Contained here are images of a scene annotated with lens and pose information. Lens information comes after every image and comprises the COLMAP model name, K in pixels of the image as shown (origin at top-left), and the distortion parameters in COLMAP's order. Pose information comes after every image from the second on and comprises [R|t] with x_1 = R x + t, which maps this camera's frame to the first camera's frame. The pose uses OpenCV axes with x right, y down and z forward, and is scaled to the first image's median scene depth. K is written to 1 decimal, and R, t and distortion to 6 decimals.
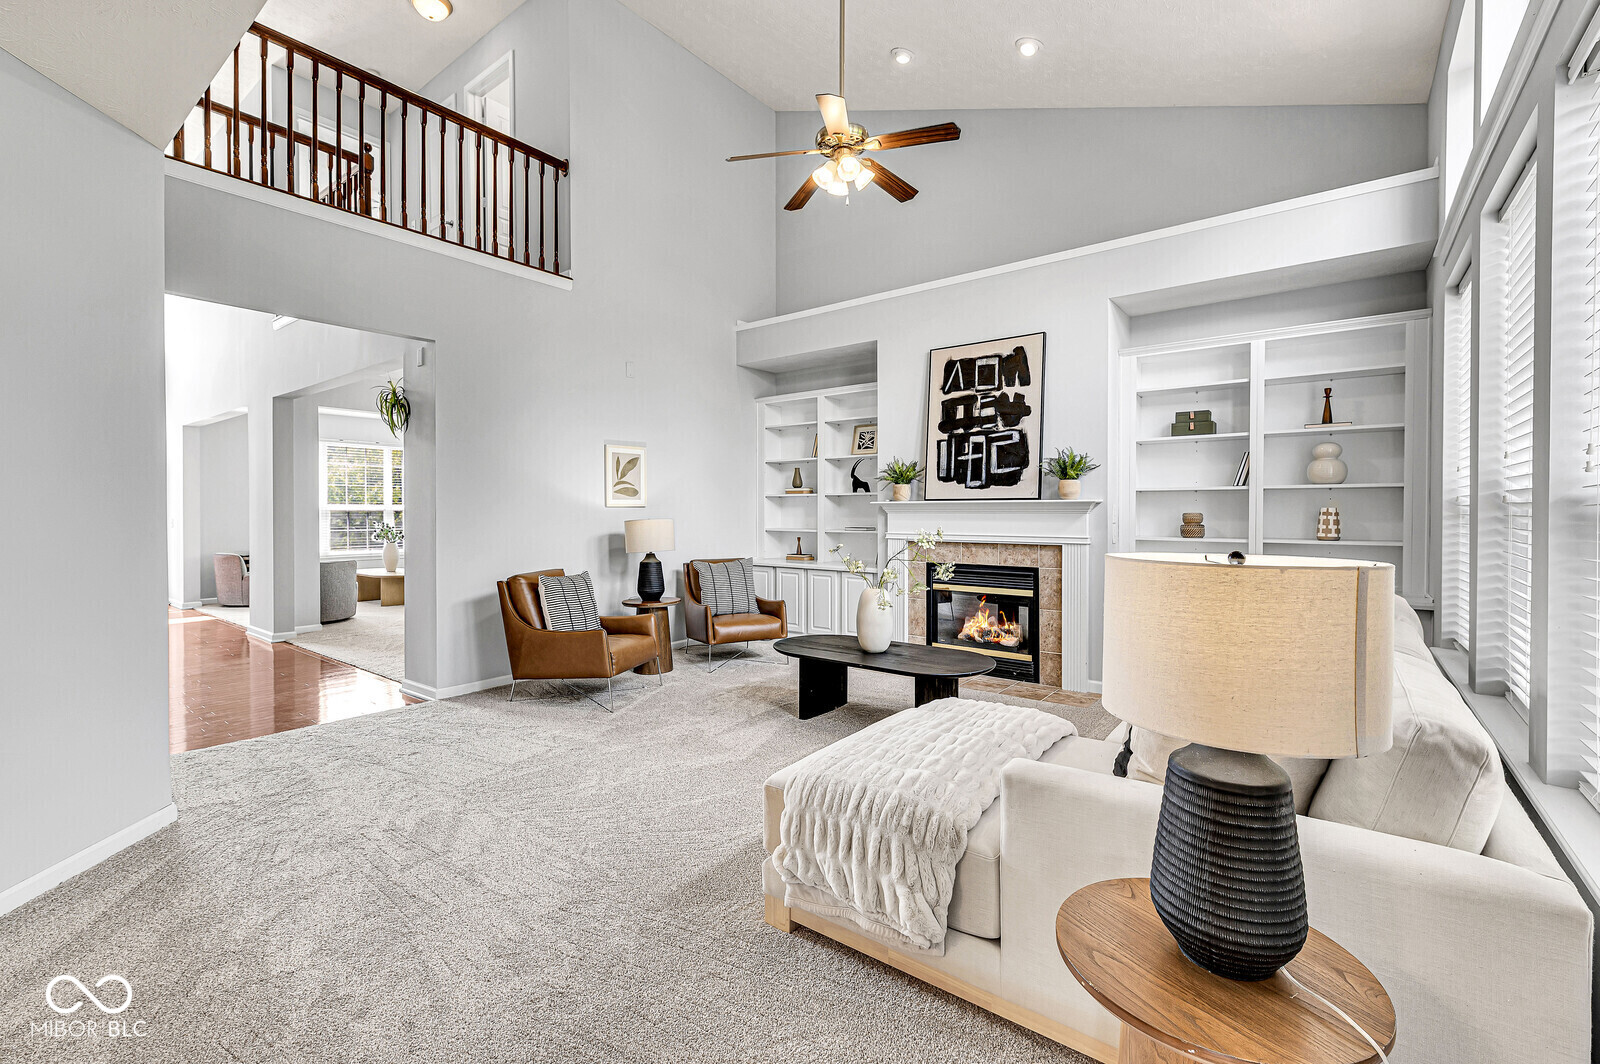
lens RADIAL K [[692.7, 0, 822.9], [0, 692.7, 523.4], [0, 0, 1]] dist [-0.000771, 0.000670]
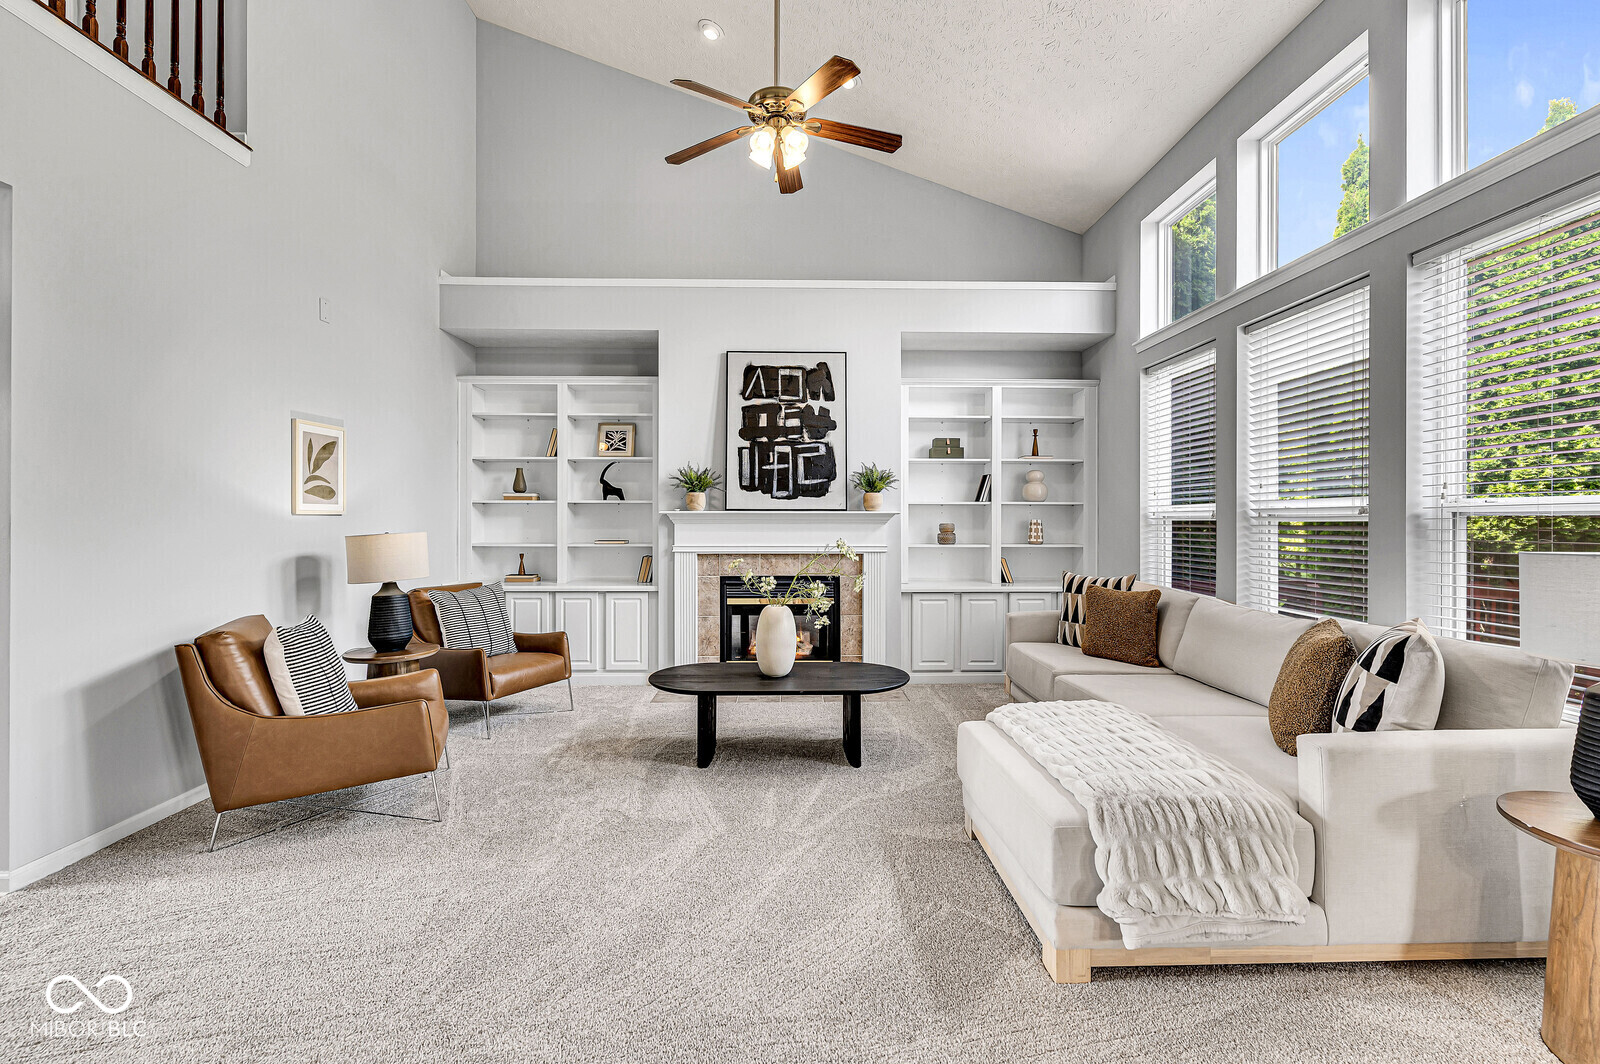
lens RADIAL K [[692.7, 0, 802.8], [0, 692.7, 524.4], [0, 0, 1]] dist [-0.000771, 0.000670]
pose [[0.779898, -0.000731, 0.625906, -0.371660], [0.009775, 0.999892, -0.011012, -0.002707], [-0.625830, 0.014706, 0.779821, 0.209690]]
